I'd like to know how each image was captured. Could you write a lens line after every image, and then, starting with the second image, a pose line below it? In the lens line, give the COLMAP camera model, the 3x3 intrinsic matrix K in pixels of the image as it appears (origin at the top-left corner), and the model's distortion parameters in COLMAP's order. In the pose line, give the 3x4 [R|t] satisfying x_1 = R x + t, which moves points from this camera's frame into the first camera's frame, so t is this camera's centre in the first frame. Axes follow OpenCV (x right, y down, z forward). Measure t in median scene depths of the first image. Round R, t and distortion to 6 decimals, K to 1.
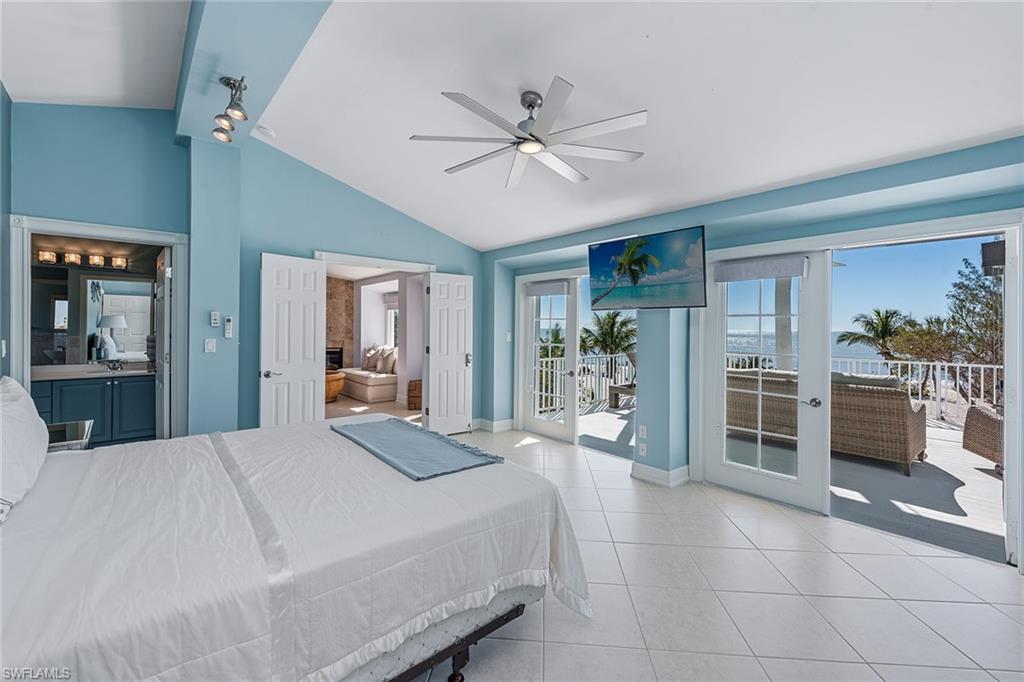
lens RADIAL K [[406.2, 0, 515.3], [0, 406.2, 327.4], [0, 0, 1]] dist [0.000230, -0.000002]
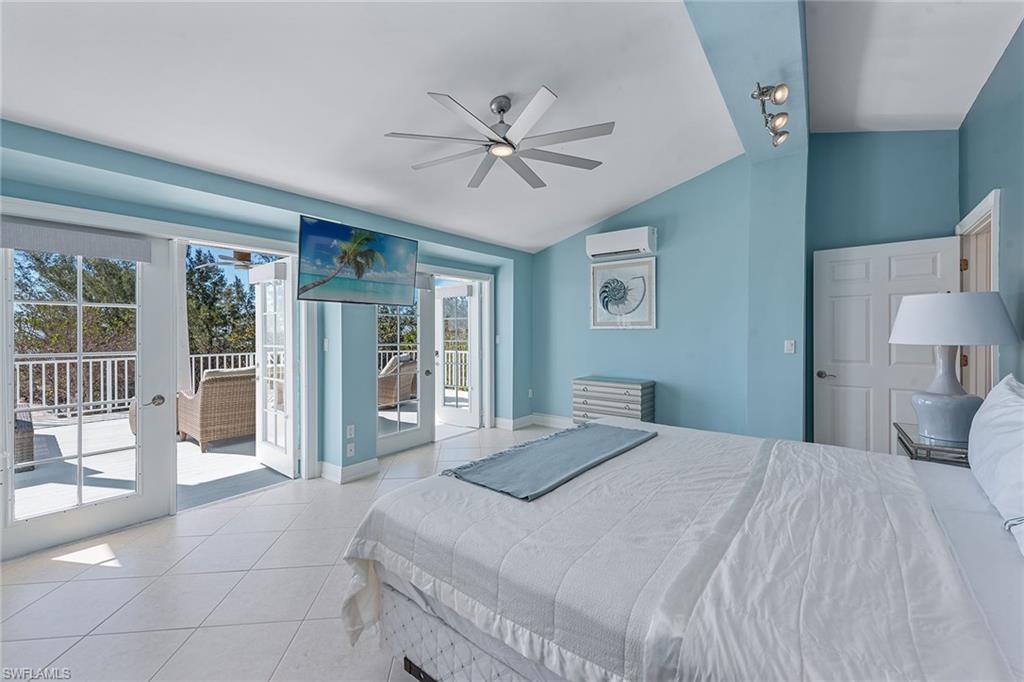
lens RADIAL K [[406.2, 0, 515.3], [0, 406.2, 327.4], [0, 0, 1]] dist [0.000230, -0.000002]
pose [[-0.179948, -0.008033, 0.983643, -0.706881], [0.000115, 0.999966, 0.008187, 0.003145], [-0.983676, 0.001586, -0.179941, 0.805975]]
